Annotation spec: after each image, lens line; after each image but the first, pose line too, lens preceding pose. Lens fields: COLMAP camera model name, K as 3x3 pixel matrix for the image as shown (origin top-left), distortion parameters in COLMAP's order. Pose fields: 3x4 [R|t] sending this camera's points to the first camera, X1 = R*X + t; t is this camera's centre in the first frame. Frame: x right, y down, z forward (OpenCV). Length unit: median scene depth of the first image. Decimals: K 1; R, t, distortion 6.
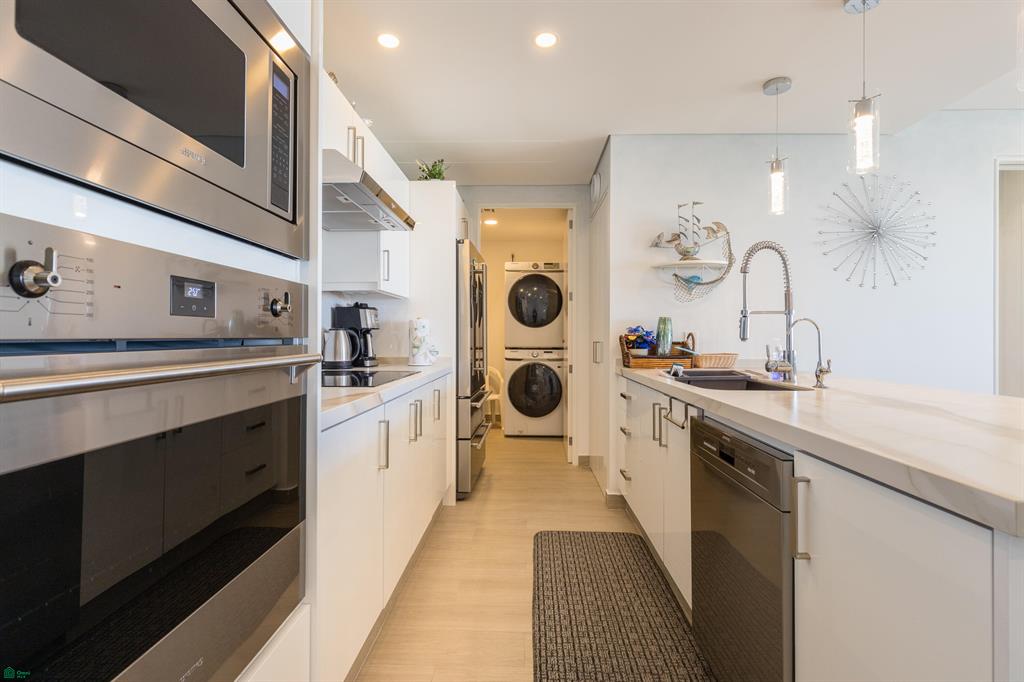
lens RADIAL K [[478.6, 0, 516.0], [0, 478.6, 329.3], [0, 0, 1]] dist [-0.000195, 0.000054]
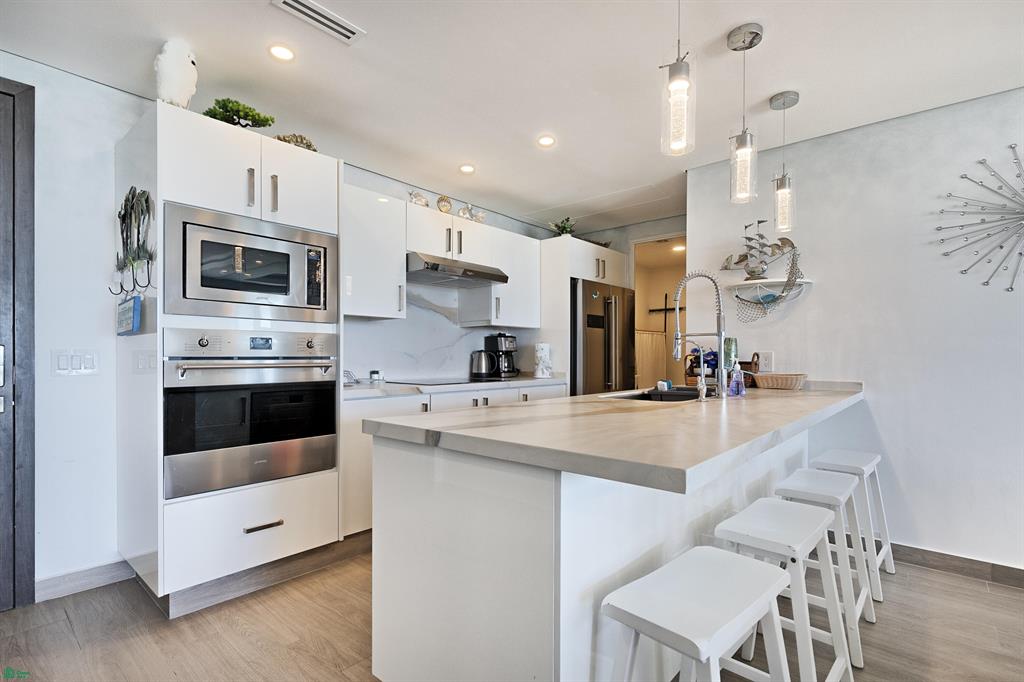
lens RADIAL K [[481.9, 0, 519.8], [0, 481.9, 352.3], [0, 0, 1]] dist [0.000427, 0.000693]
pose [[0.776253, -0.005403, -0.630398, 0.616690], [0.009089, 0.999955, 0.002622, -0.000502], [0.630356, -0.007765, 0.776268, -0.090927]]
